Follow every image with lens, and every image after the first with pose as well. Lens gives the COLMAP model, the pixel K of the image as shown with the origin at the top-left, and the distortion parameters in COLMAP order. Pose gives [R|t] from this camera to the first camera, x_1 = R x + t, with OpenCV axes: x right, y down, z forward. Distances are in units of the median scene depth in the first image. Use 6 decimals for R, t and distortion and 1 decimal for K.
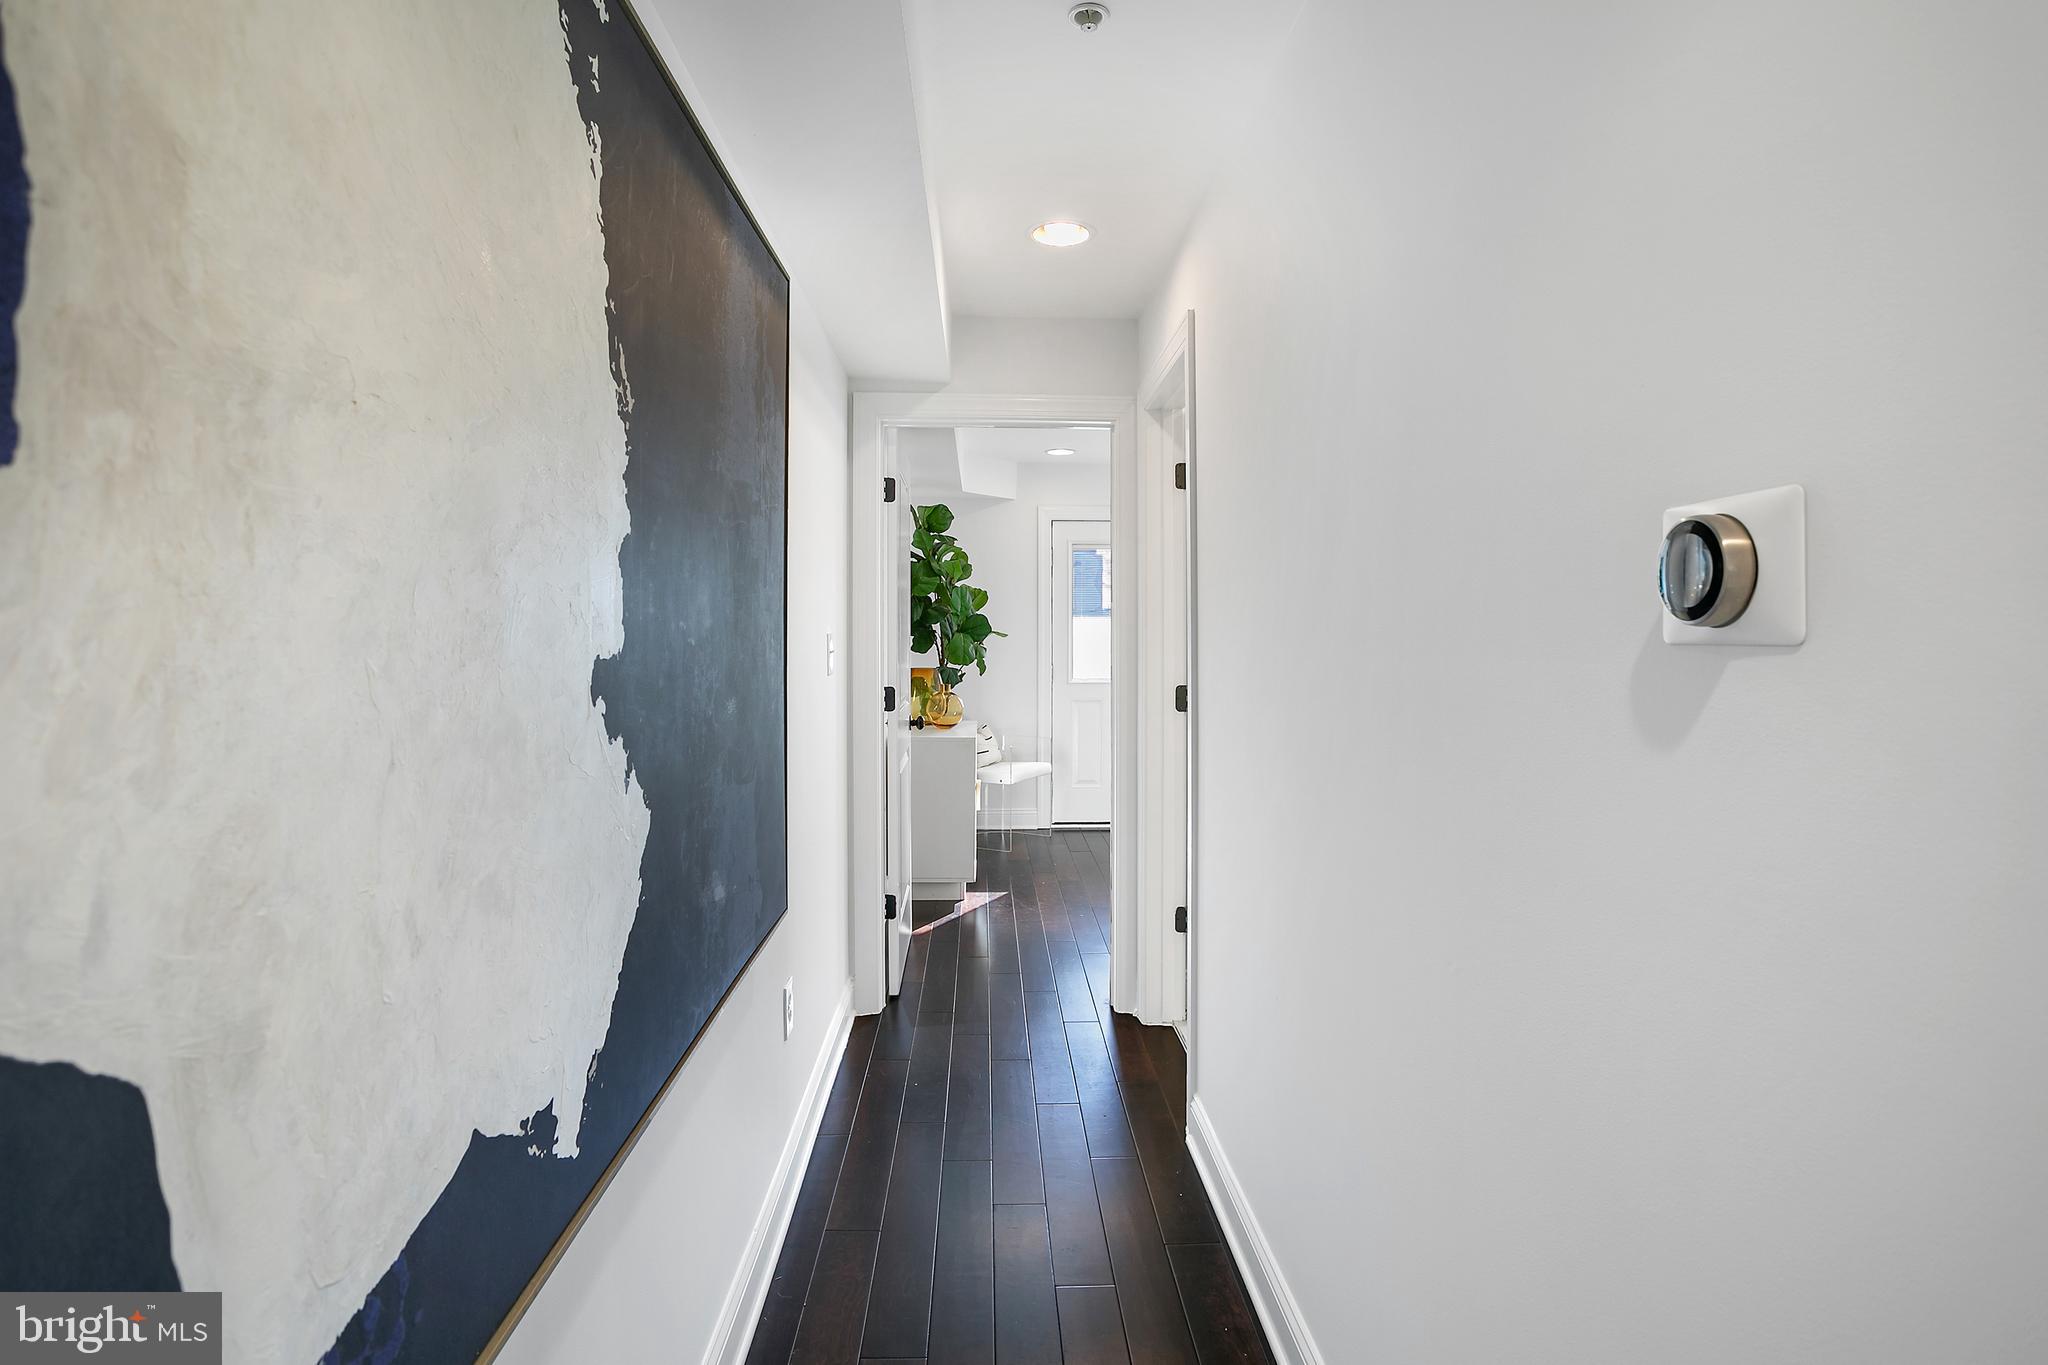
lens RADIAL K [[1029.5, 0, 1020.7], [0, 1029.5, 578.6], [0, 0, 1]] dist [-0.040458, 0.023523]
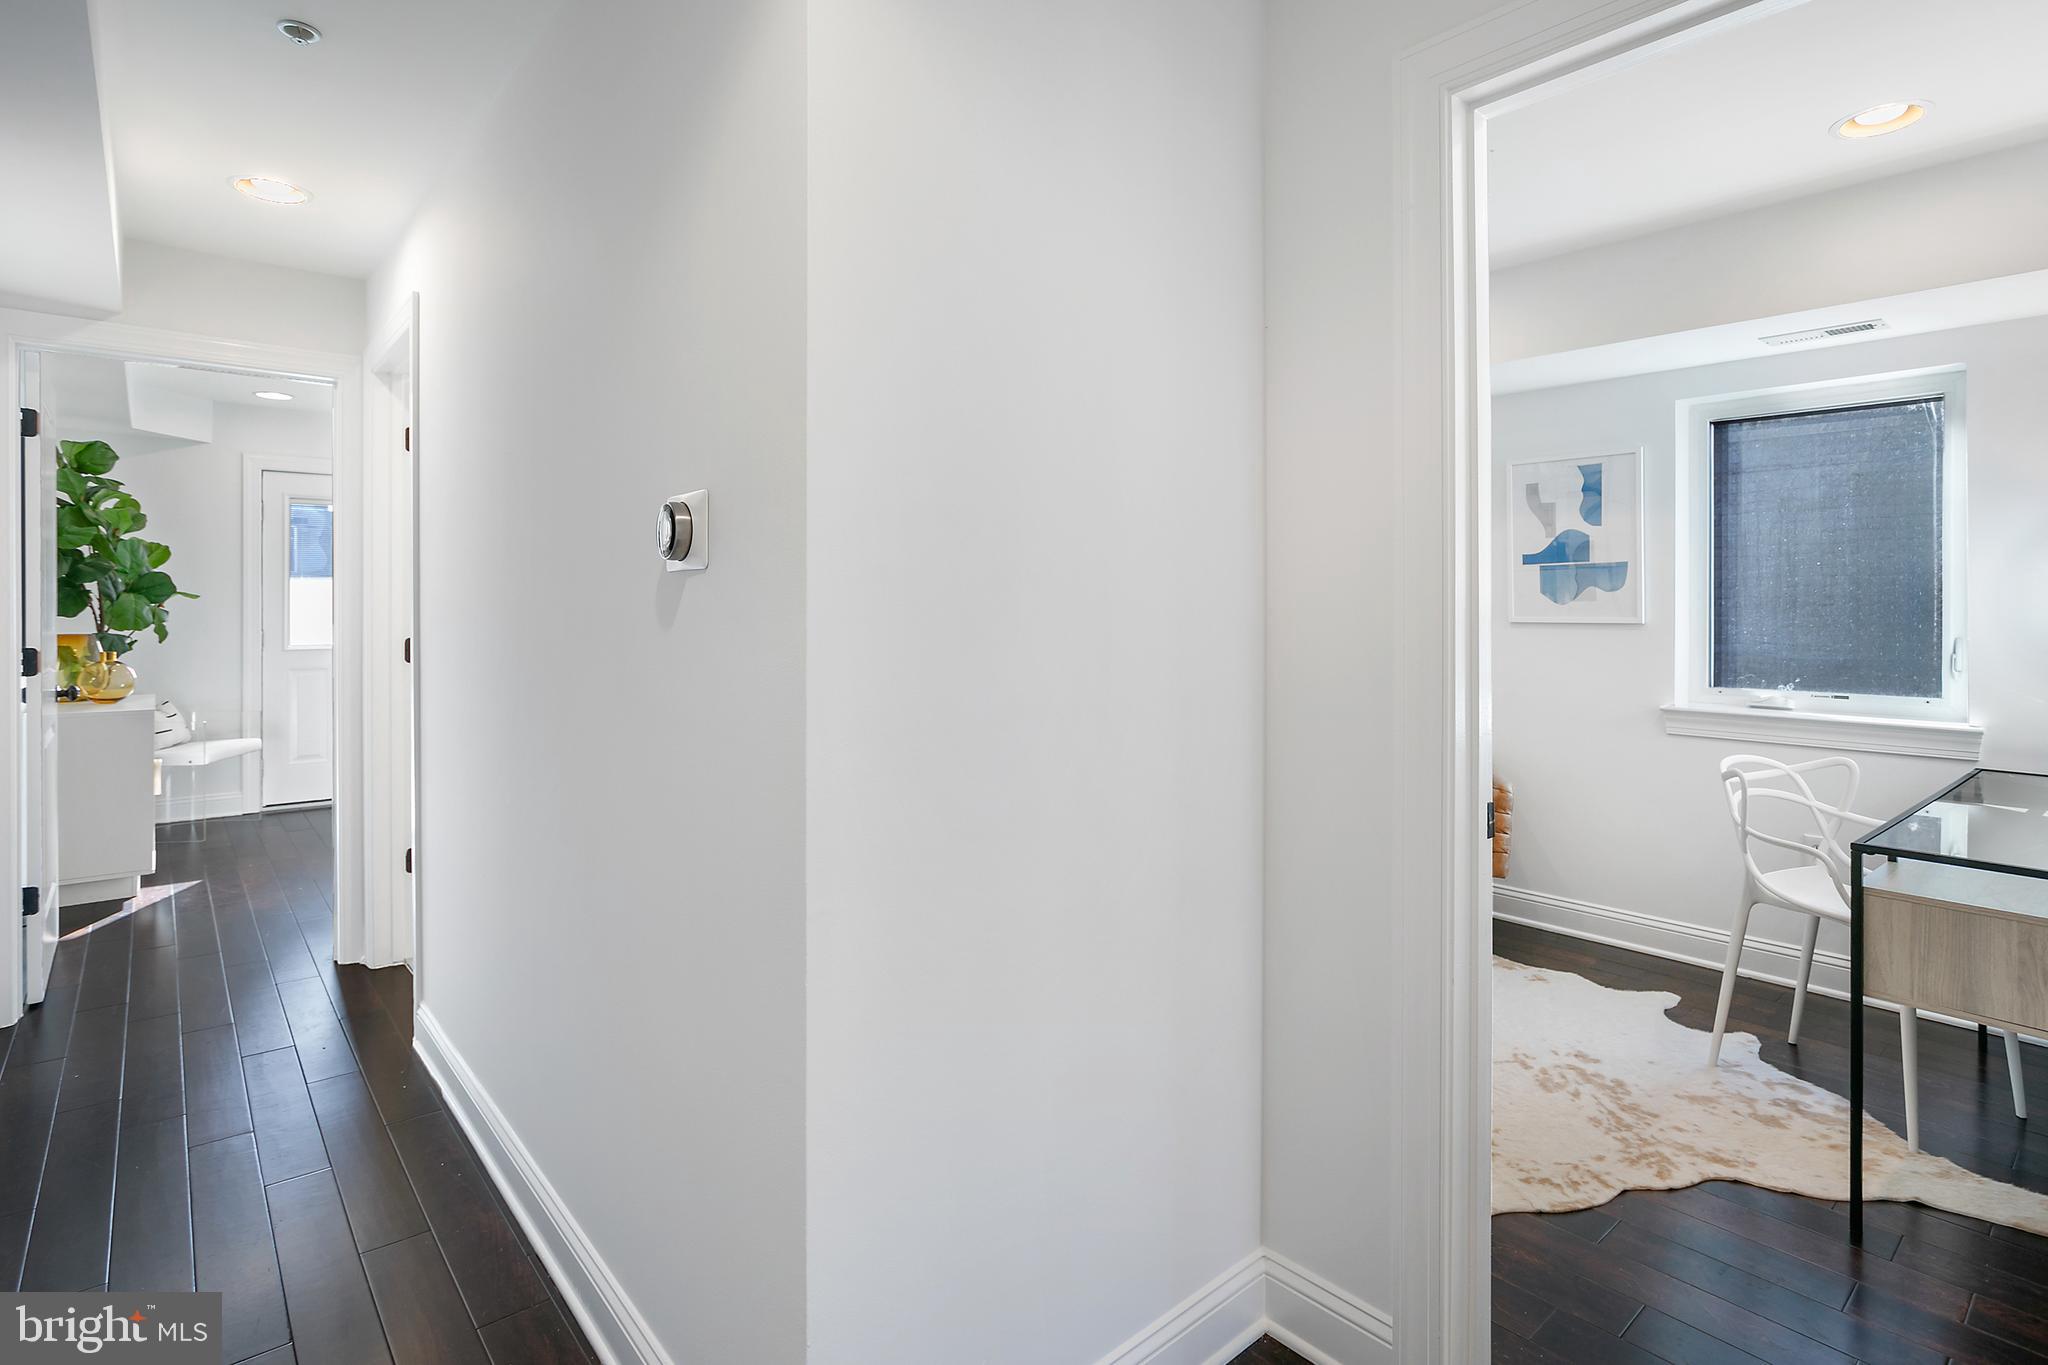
lens RADIAL K [[1029.5, 0, 1020.7], [0, 1029.5, 578.6], [0, 0, 1]] dist [-0.040458, 0.023523]
pose [[0.782372, -0.000591, 0.622811, -0.003049], [-0.020977, 0.999407, 0.027300, 0.002180], [-0.622458, -0.034423, 0.781896, -0.133338]]
